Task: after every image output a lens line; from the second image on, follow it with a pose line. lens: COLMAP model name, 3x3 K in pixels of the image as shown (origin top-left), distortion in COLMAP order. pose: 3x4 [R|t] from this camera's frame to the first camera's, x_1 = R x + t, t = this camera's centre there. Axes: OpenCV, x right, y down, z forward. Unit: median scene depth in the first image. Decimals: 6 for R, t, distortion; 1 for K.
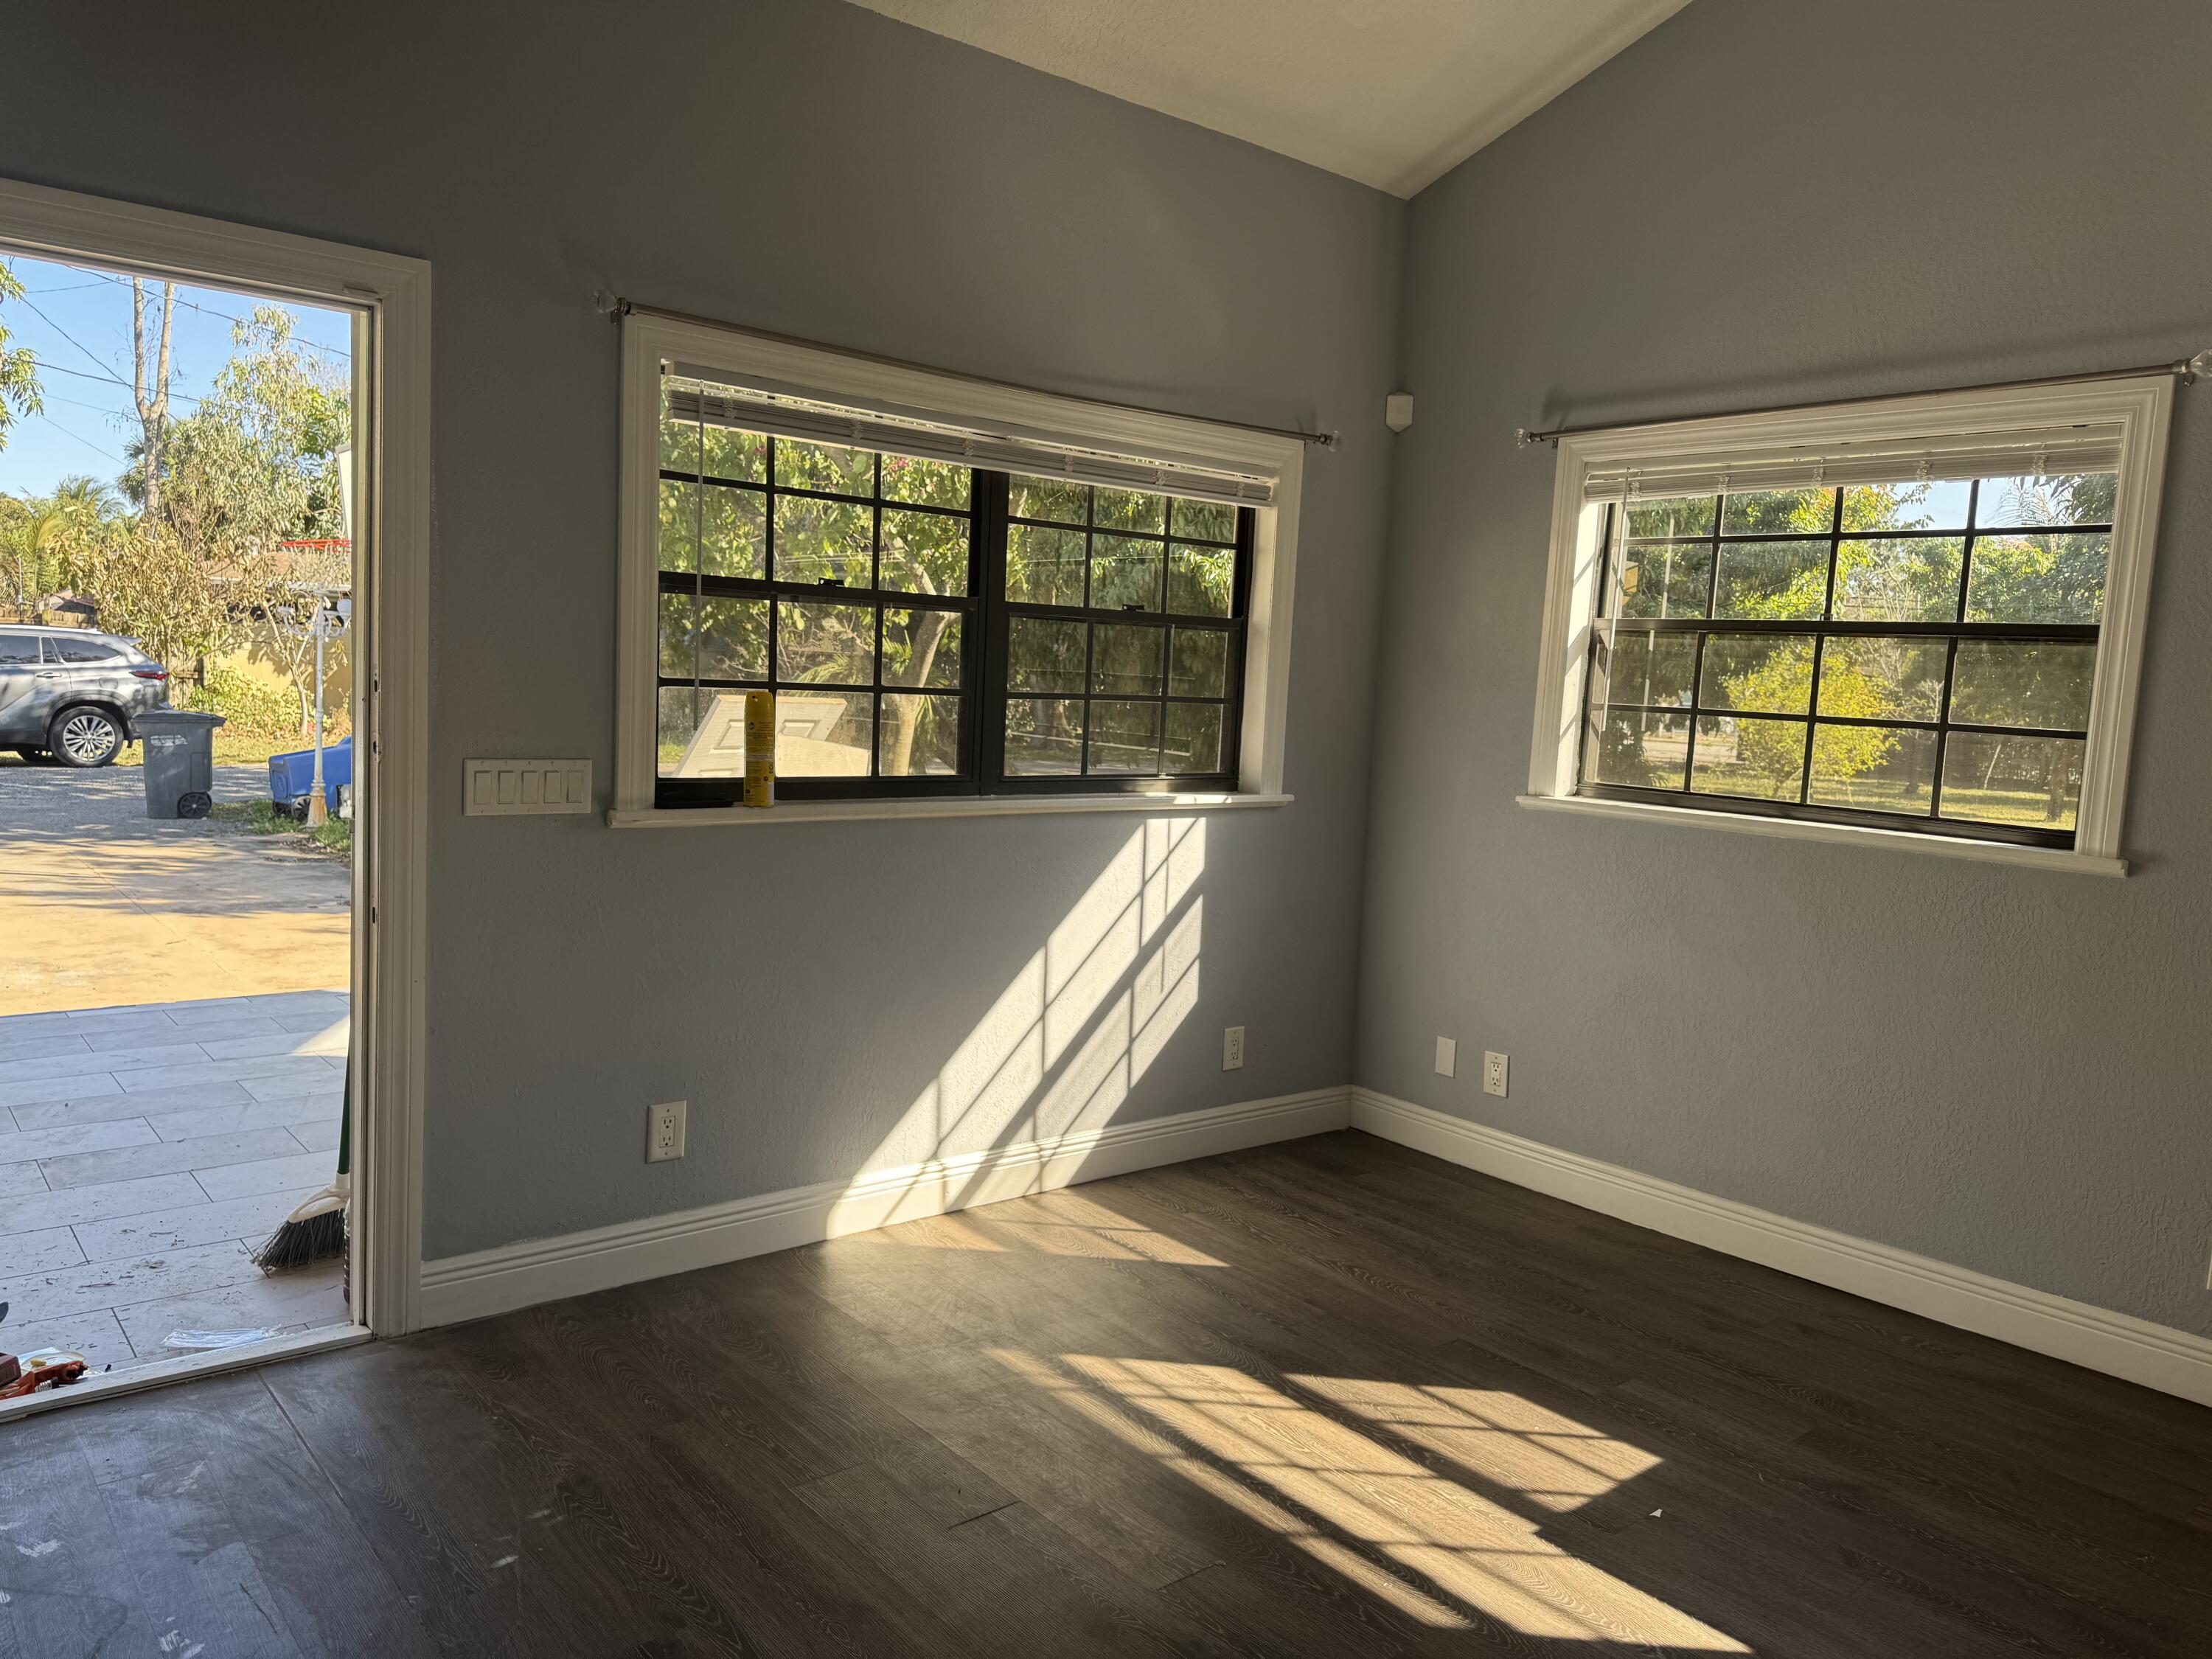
lens RADIAL K [[1544.6, 0, 1086.2], [0, 1544.6, 843.1], [0, 0, 1]] dist [0.000770, 0.002024]
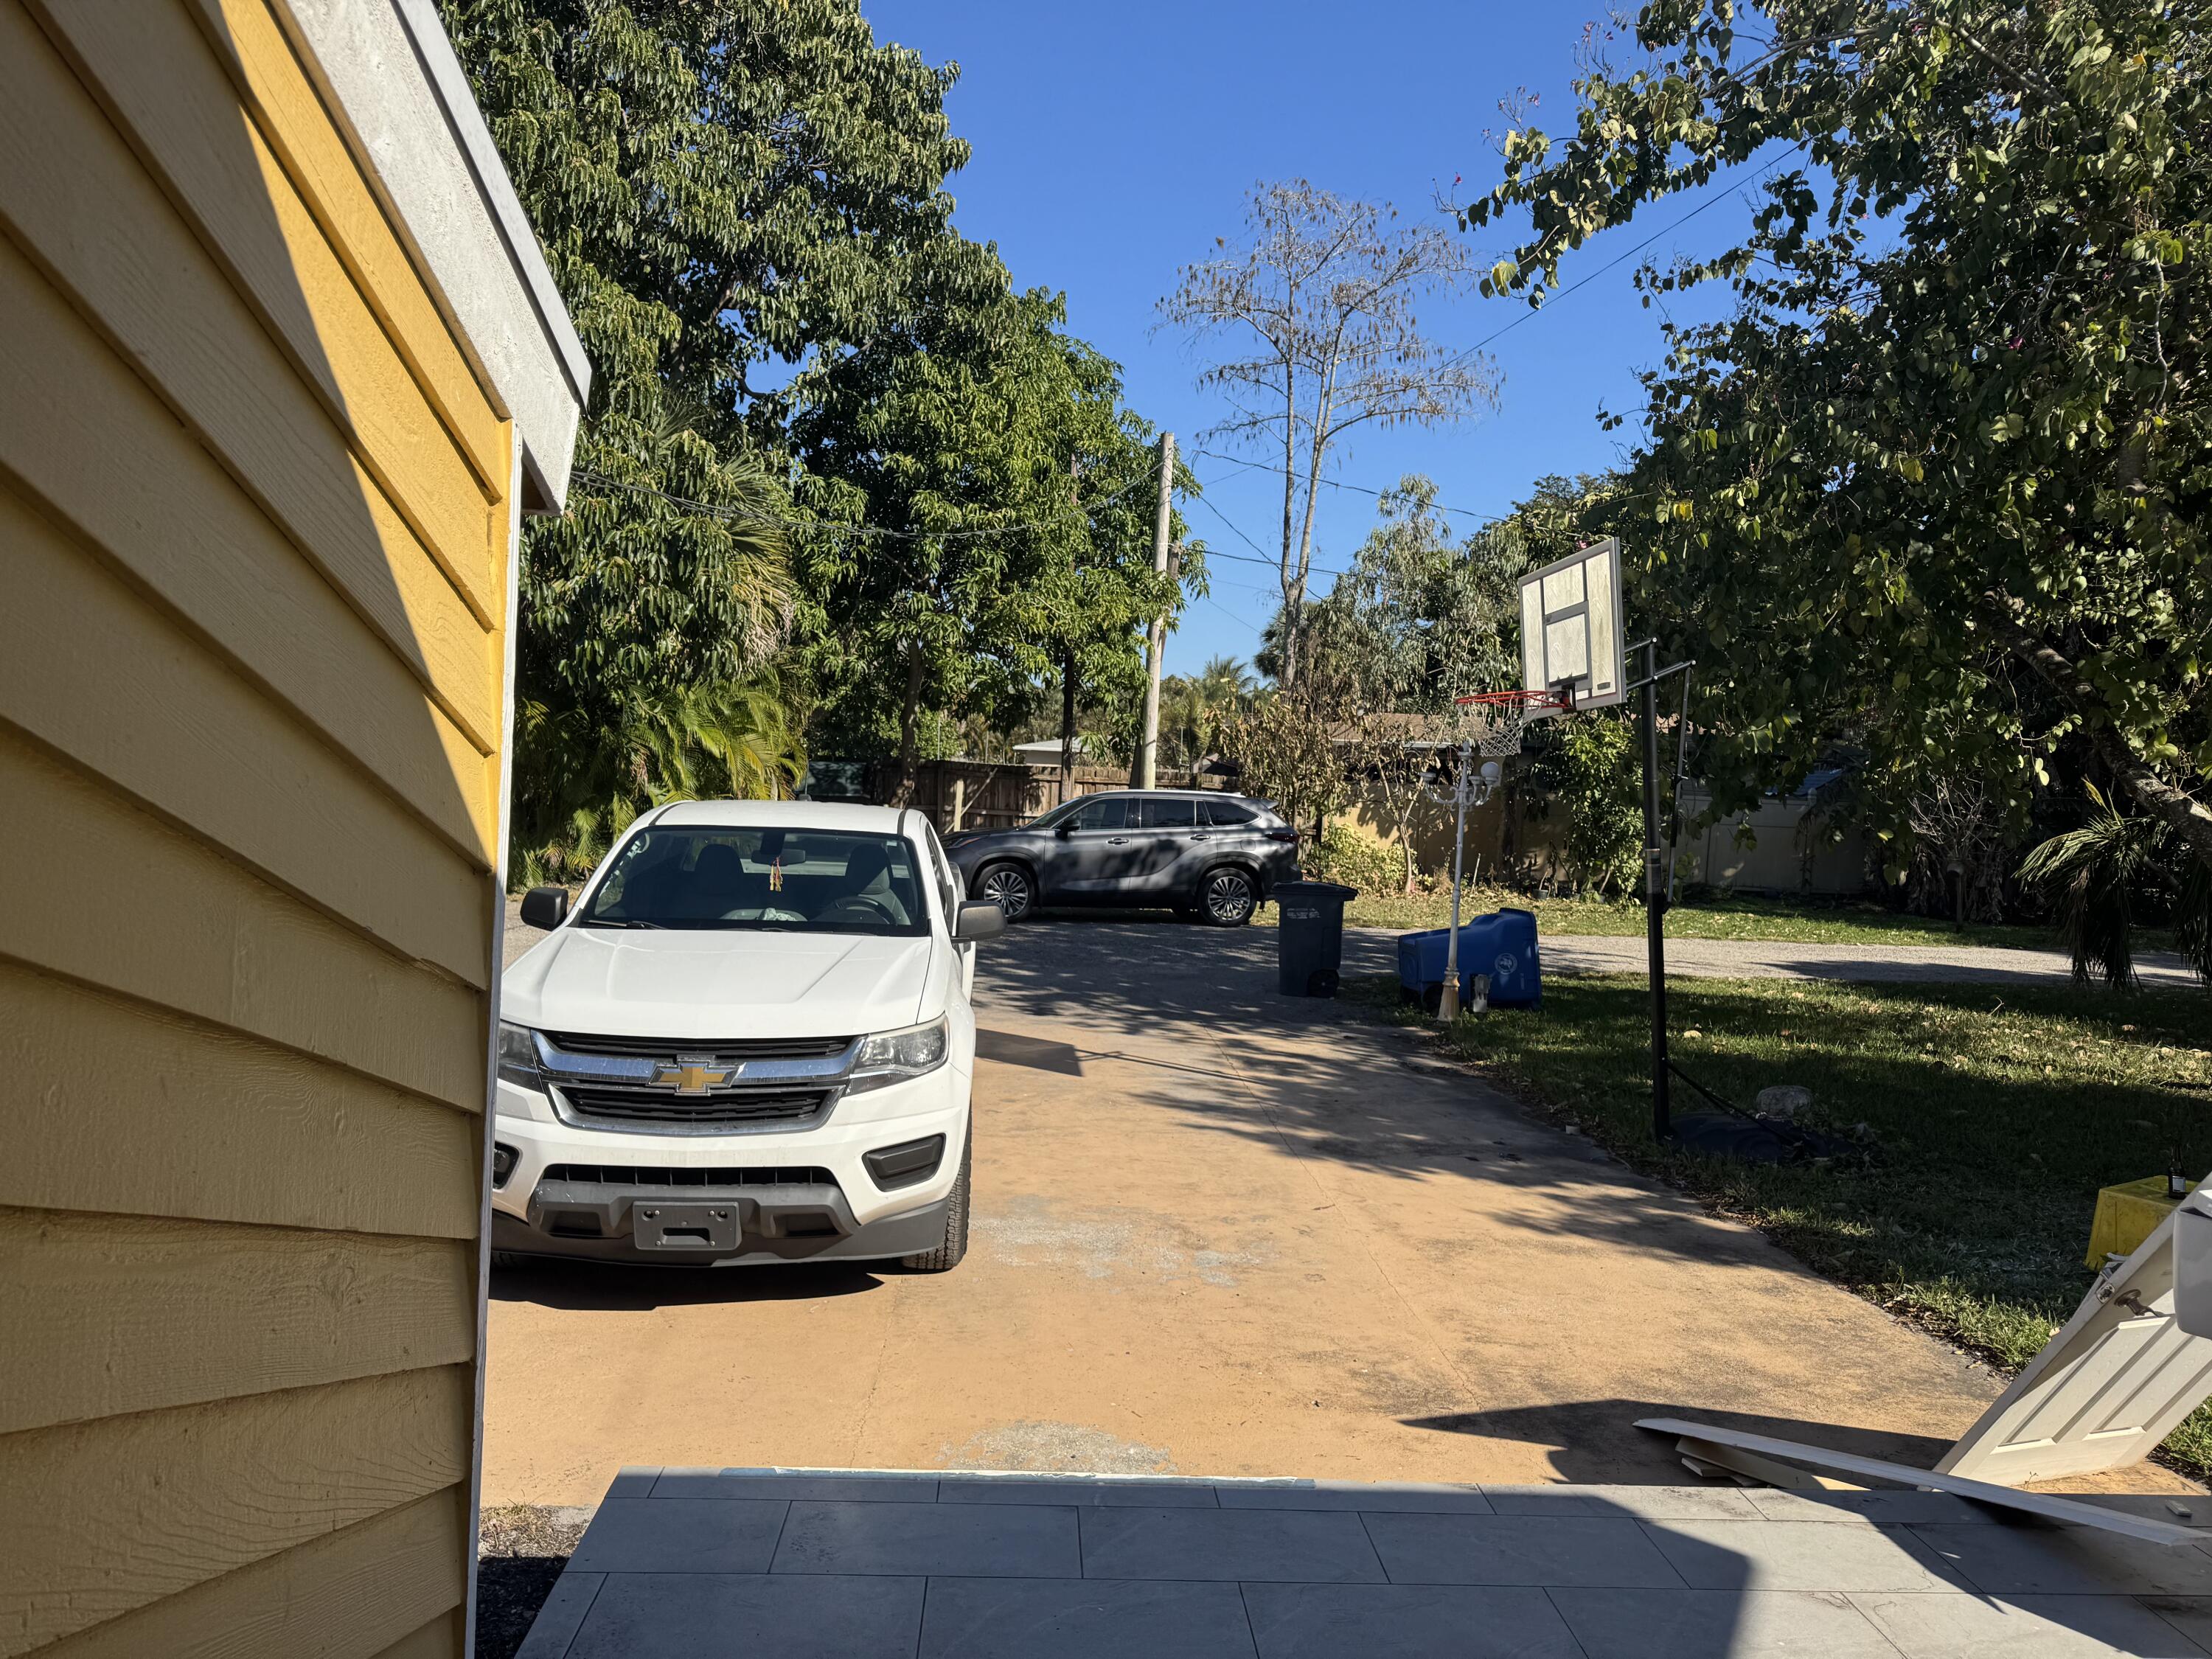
lens RADIAL K [[1544.6, 0, 1101.4], [0, 1544.6, 826.0], [0, 0, 1]] dist [0.000770, 0.002024]
pose [[0.797273, 0.004457, -0.603603, -0.089091], [-0.068645, 0.994155, -0.083329, -0.023597], [0.599703, 0.107870, 0.792919, 0.124704]]
